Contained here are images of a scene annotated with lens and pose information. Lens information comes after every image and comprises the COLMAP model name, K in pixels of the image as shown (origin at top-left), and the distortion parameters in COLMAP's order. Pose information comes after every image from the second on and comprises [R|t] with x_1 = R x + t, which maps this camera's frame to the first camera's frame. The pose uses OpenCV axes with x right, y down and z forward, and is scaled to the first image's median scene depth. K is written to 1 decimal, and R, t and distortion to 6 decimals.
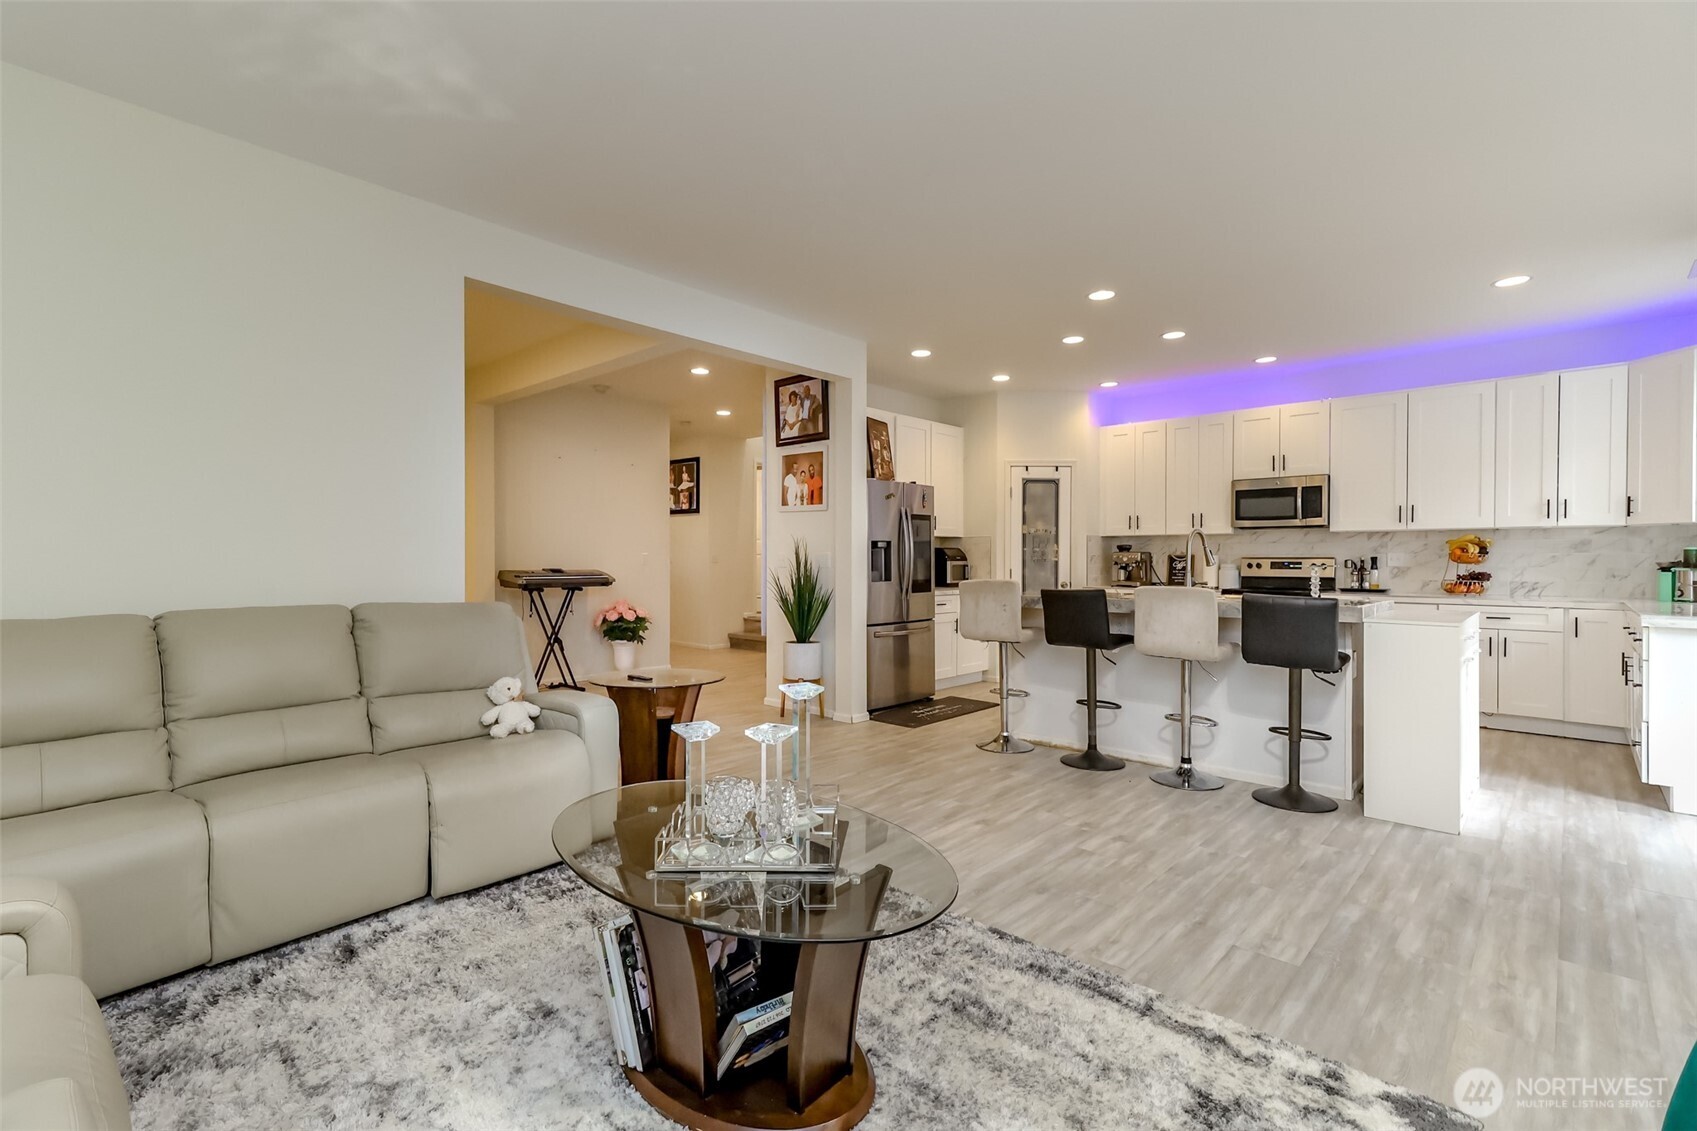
lens RADIAL K [[773.5, 0, 846.6], [0, 773.5, 565.3], [0, 0, 1]] dist [0.025375, 0.000834]
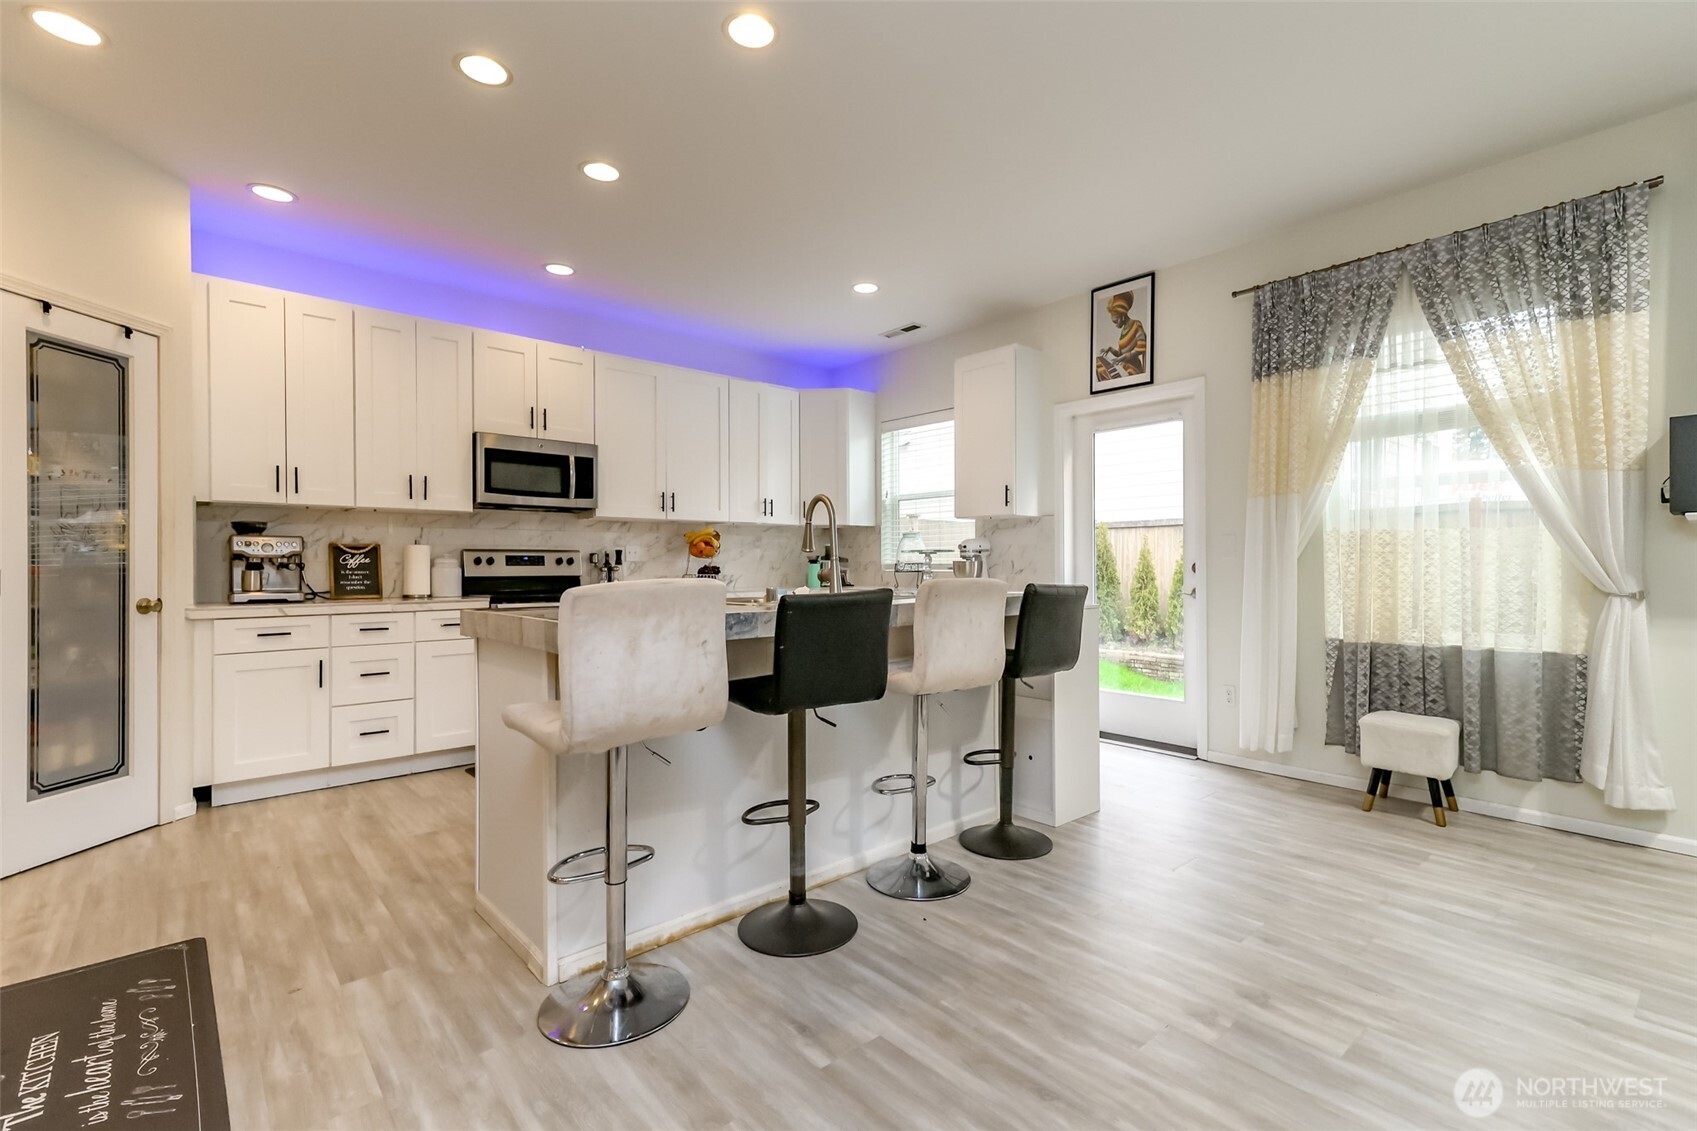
lens RADIAL K [[773.5, 0, 858.3], [0, 773.5, 567.3], [0, 0, 1]] dist [0.025375, 0.000834]
pose [[0.094180, -0.004136, 0.995547, -0.154357], [0.014559, 0.999890, 0.002776, 0.010225], [-0.995449, 0.014233, 0.094230, 0.709342]]
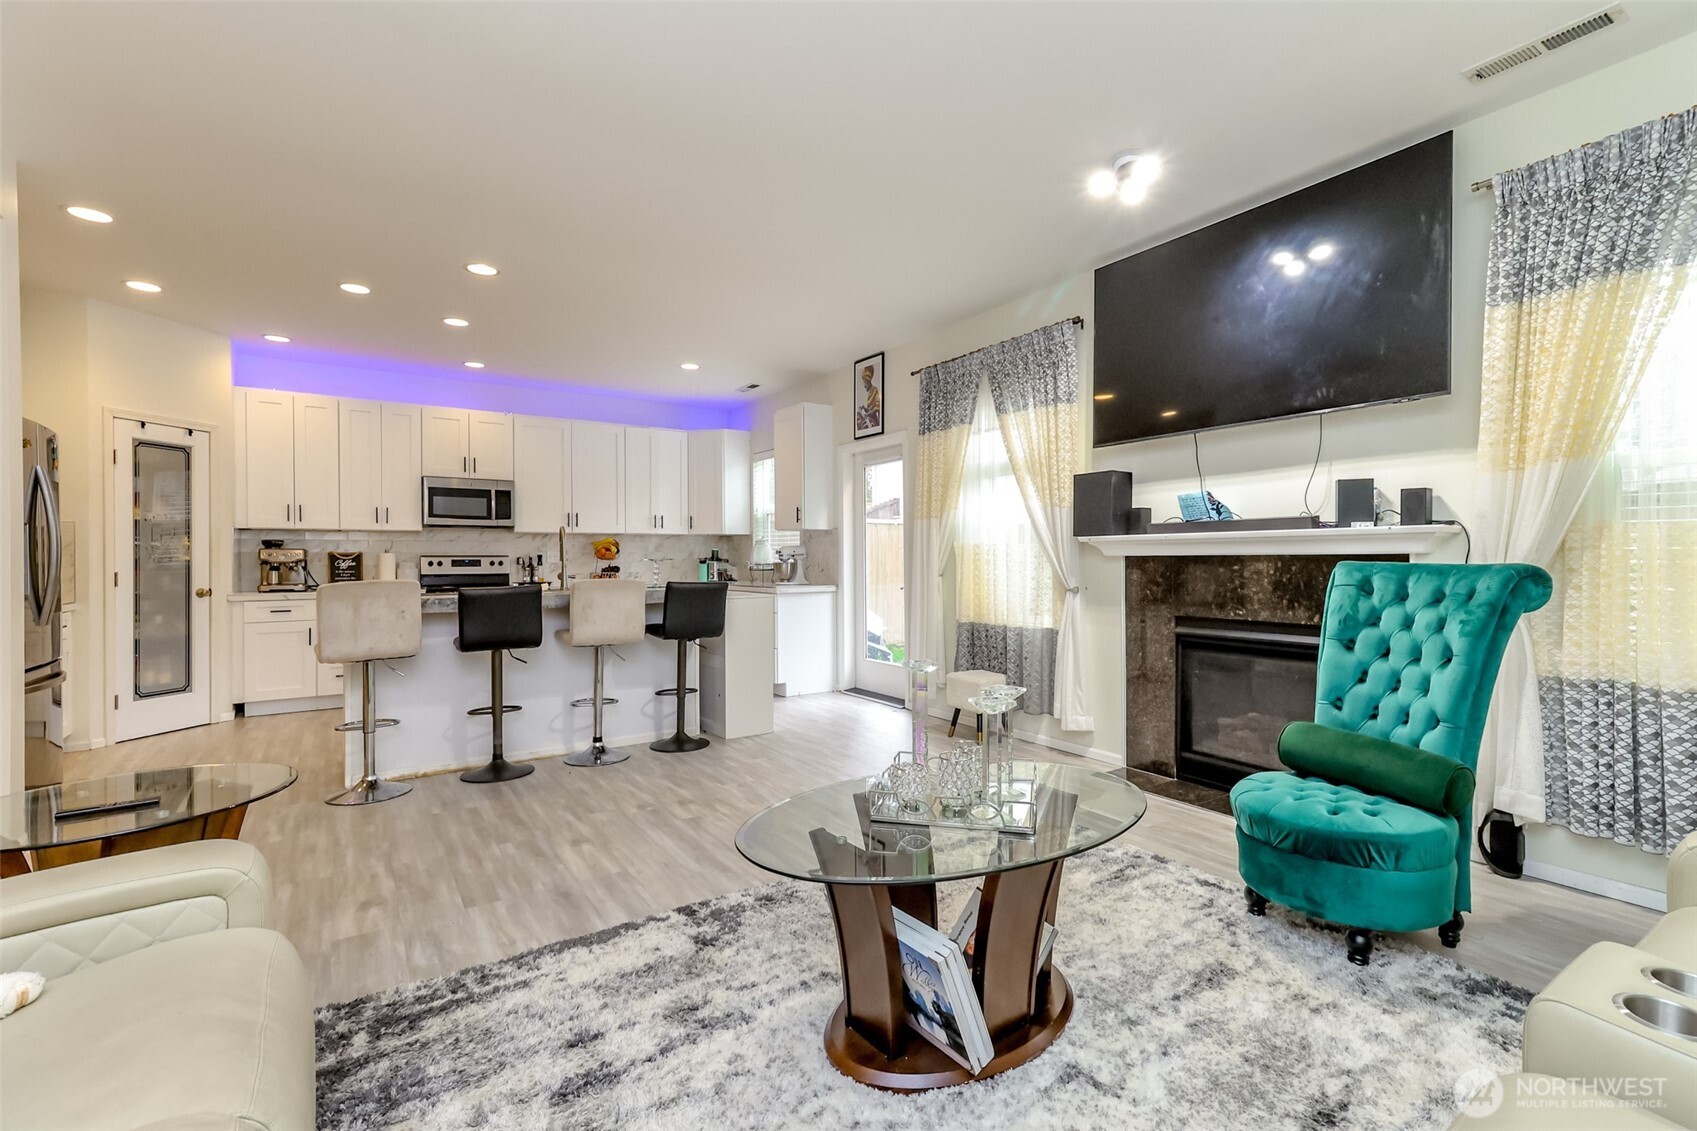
lens RADIAL K [[773.5, 0, 861.7], [0, 773.5, 562.0], [0, 0, 1]] dist [0.025375, 0.000834]
pose [[0.224291, -0.006815, 0.974498, -0.384764], [0.015250, 0.999878, 0.003482, 0.003748], [-0.974403, 0.014080, 0.224367, 0.284882]]
